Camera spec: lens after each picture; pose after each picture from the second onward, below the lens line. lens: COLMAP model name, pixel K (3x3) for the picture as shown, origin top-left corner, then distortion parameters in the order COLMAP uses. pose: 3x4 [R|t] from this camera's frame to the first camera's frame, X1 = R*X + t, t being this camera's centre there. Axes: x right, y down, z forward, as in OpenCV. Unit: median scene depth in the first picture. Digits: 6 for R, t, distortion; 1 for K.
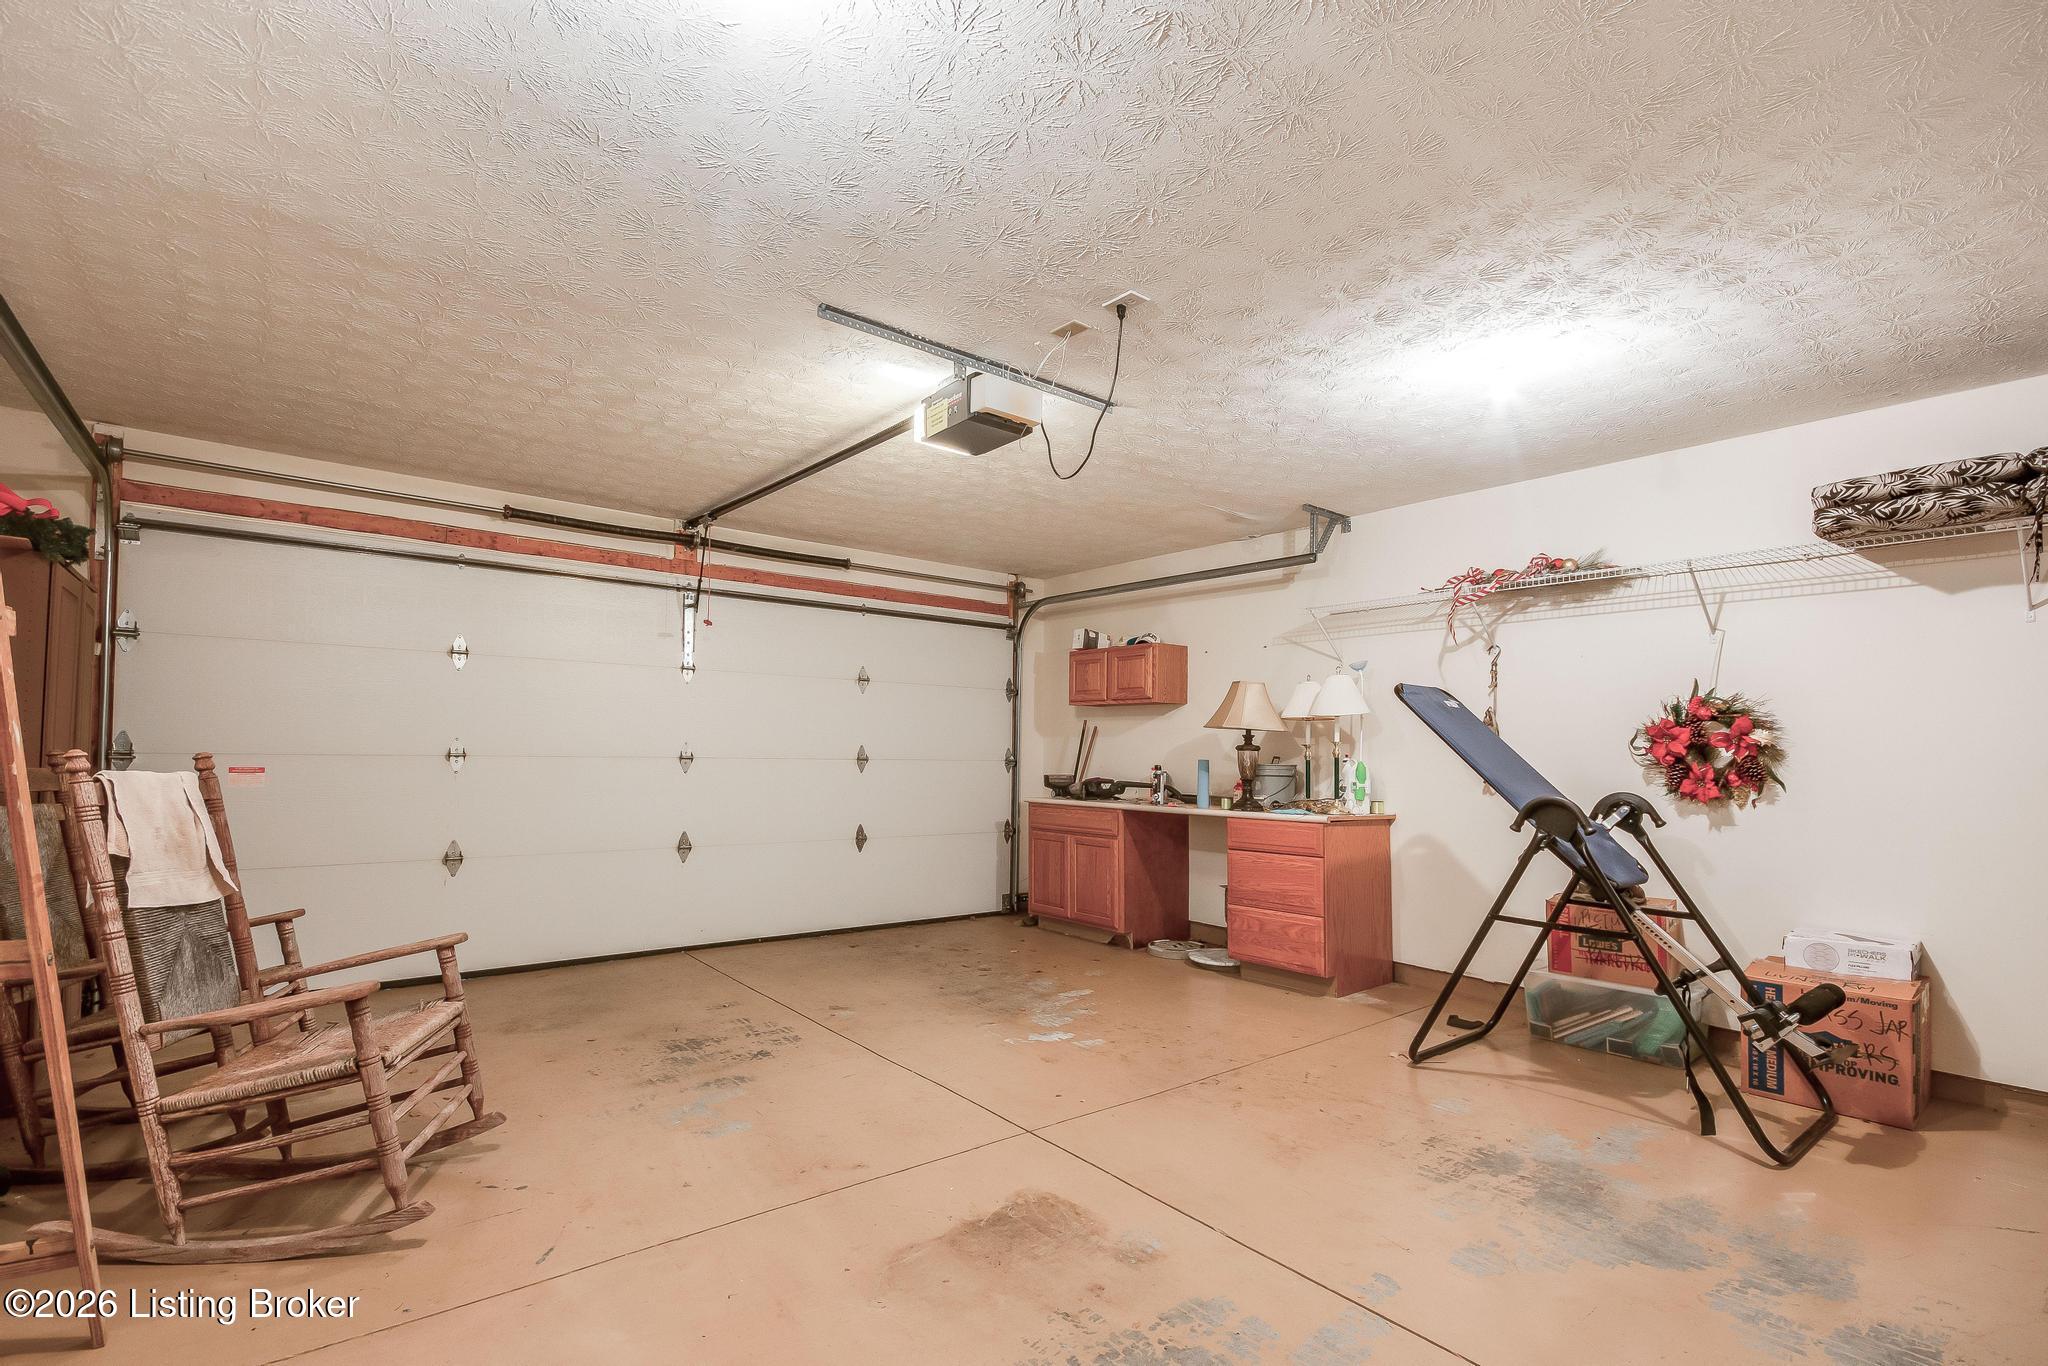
lens RADIAL K [[954.7, 0, 1024.0], [0, 954.7, 683.0], [0, 0, 1]] dist [-0.002777, -0.000108]
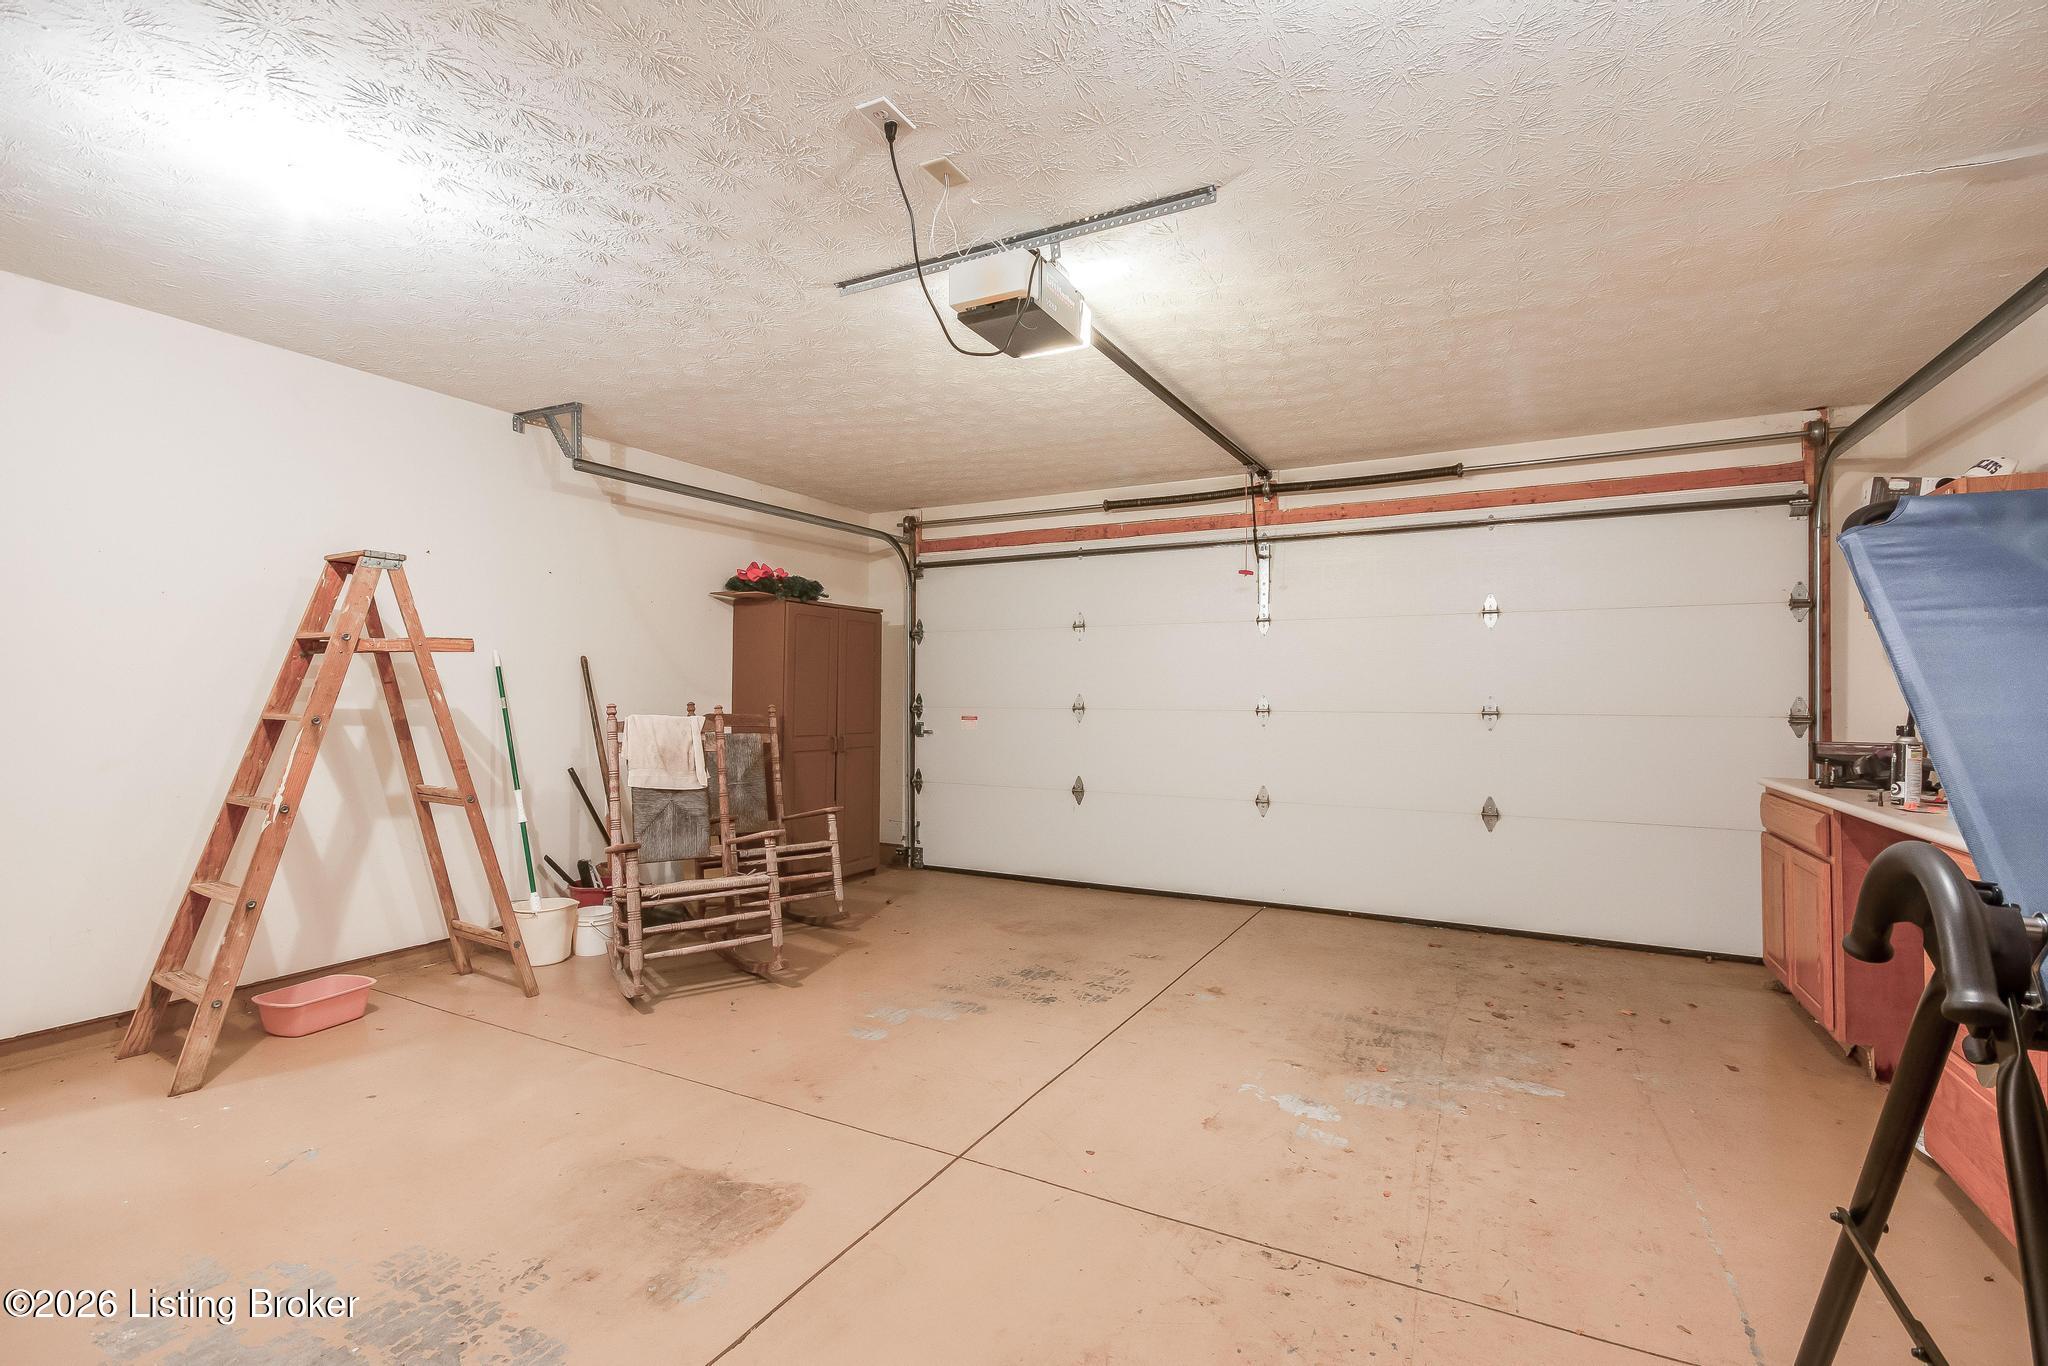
lens RADIAL K [[907.4, 0, 1025.7], [0, 907.4, 661.7], [0, 0, 1]] dist [0.004967, 0.000596]
pose [[0.392192, -0.048013, -0.918630, 0.536505], [0.068964, 0.997361, -0.022685, 0.041246], [0.917295, -0.054455, 0.394468, 0.525902]]
